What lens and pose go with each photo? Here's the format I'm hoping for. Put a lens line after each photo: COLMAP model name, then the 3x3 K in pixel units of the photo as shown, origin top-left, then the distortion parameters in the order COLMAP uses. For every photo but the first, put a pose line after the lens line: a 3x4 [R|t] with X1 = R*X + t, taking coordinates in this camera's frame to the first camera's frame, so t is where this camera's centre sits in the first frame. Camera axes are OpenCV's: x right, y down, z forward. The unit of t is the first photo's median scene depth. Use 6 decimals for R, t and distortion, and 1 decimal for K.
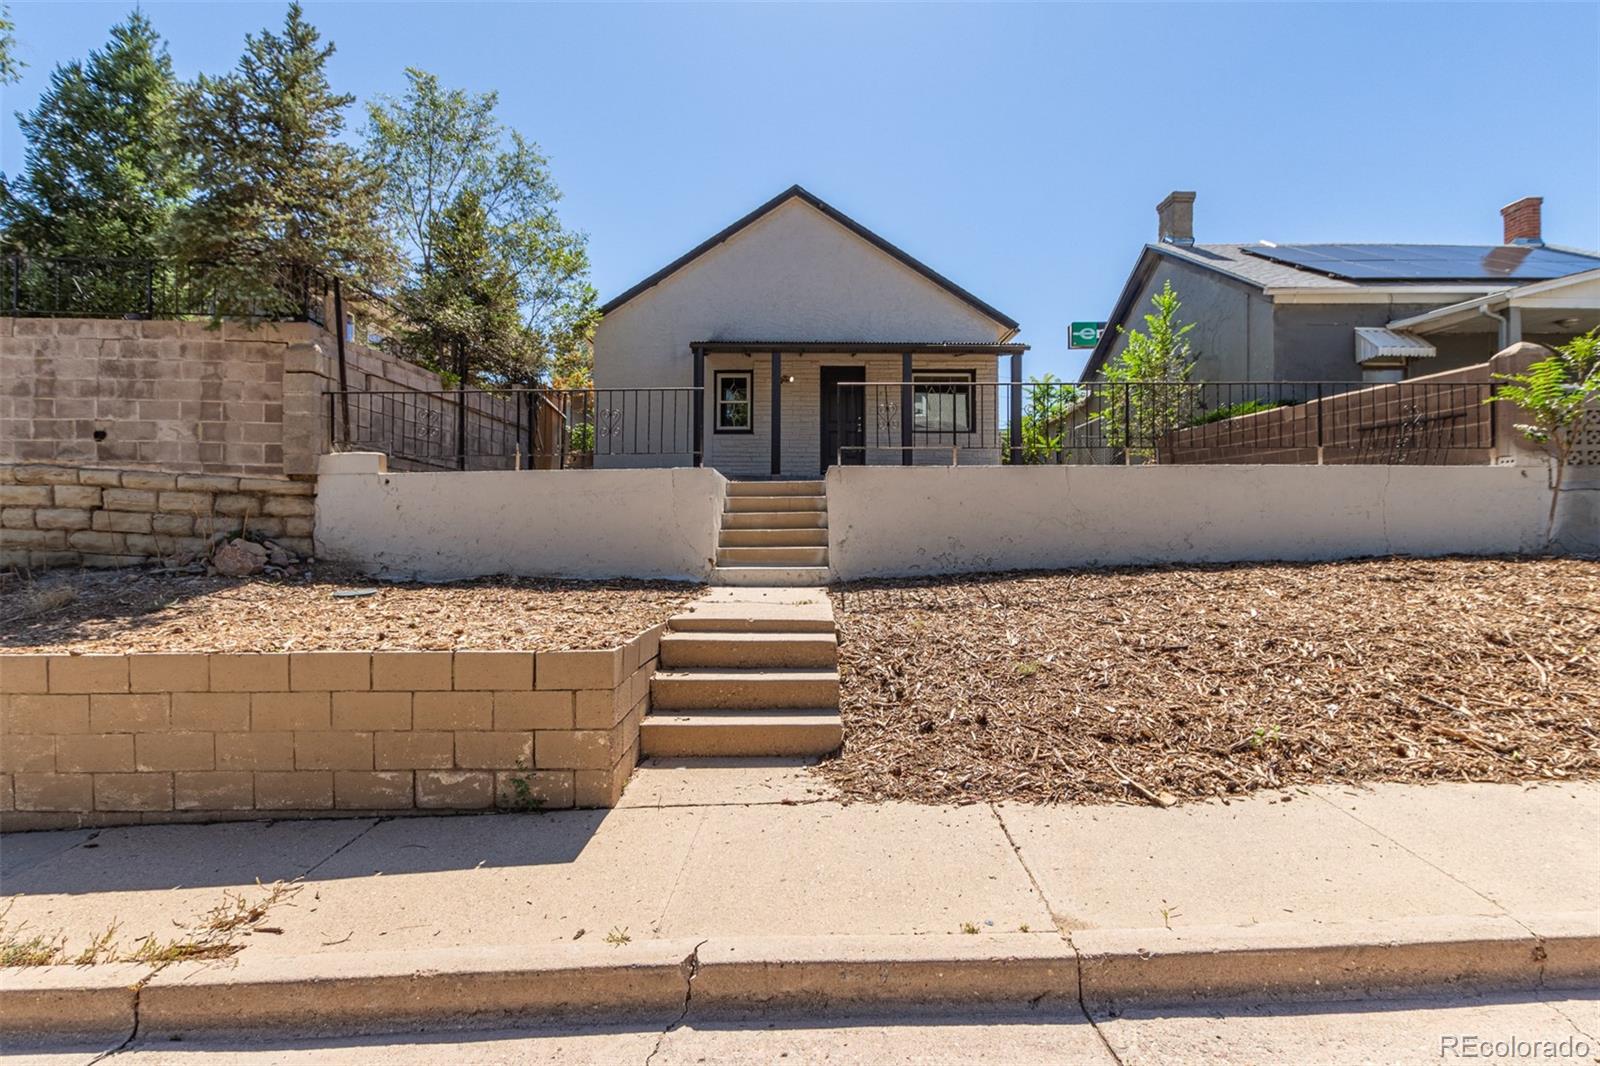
lens RADIAL K [[741.5, 0, 799.3], [0, 741.5, 538.0], [0, 0, 1]] dist [0.007988, -0.000075]
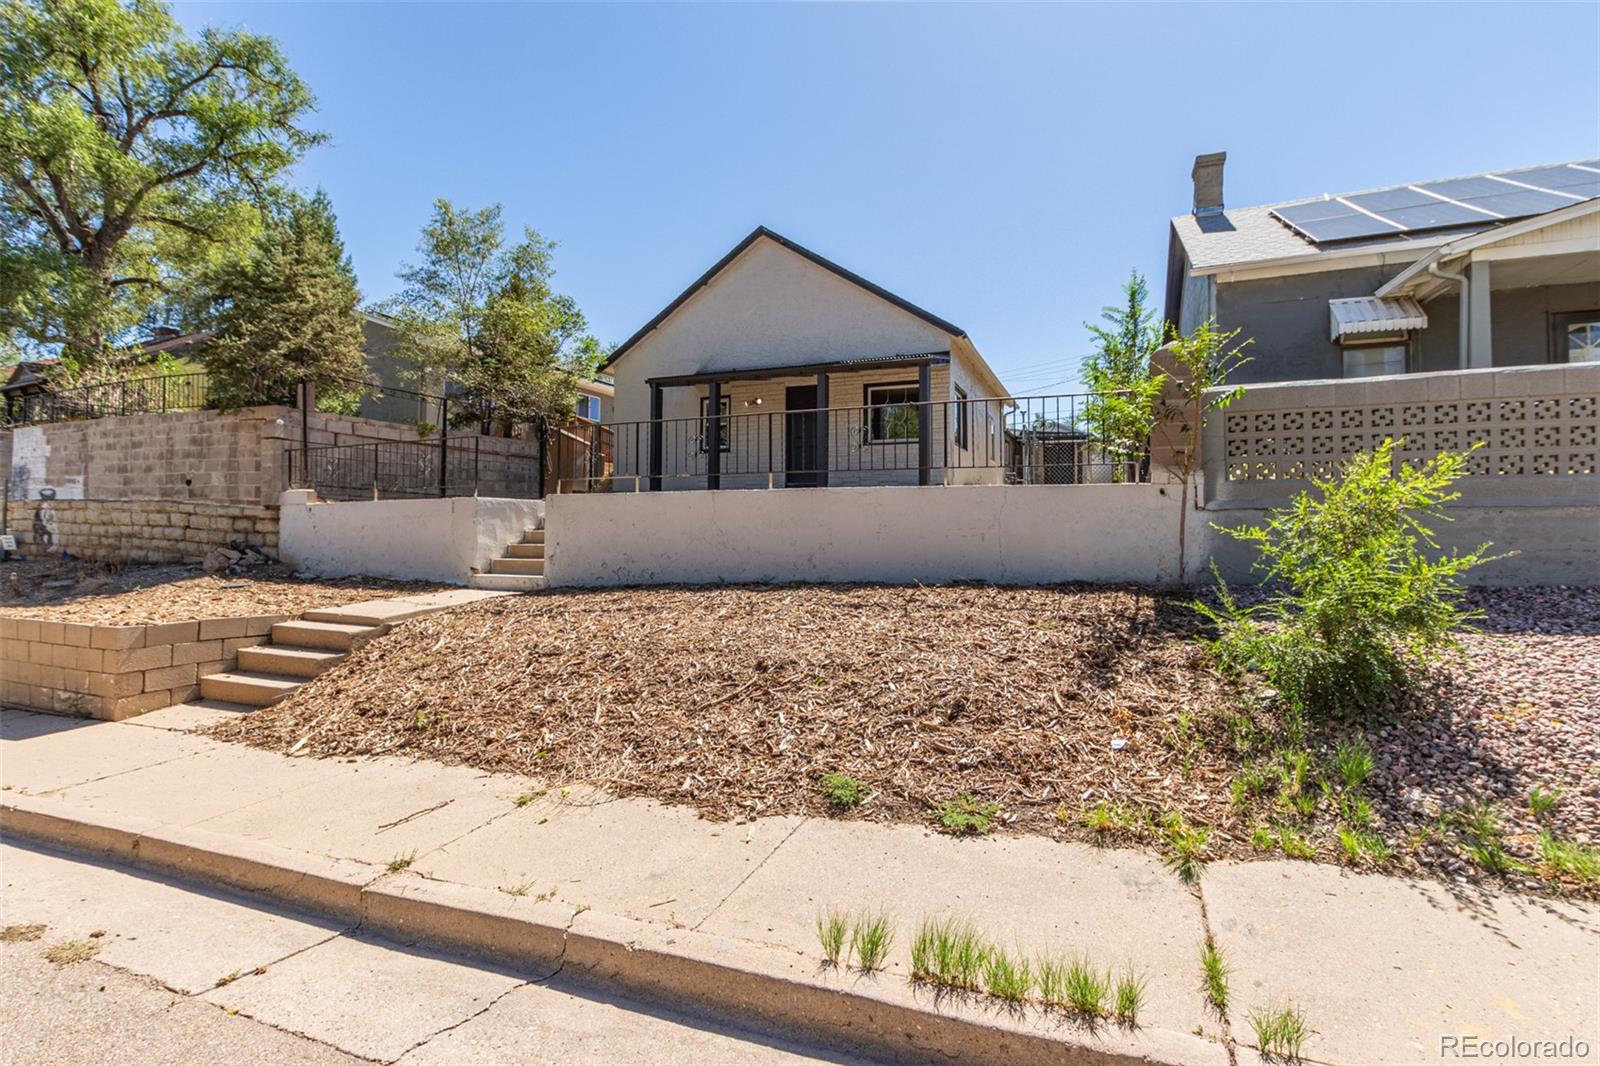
lens RADIAL K [[741.5, 0, 795.7], [0, 741.5, 522.4], [0, 0, 1]] dist [0.007988, -0.000075]
pose [[0.919886, -0.000268, -0.392186, 0.898896], [-0.007048, 0.999827, -0.017213, -0.031639], [0.392123, 0.018598, 0.919725, 0.028259]]
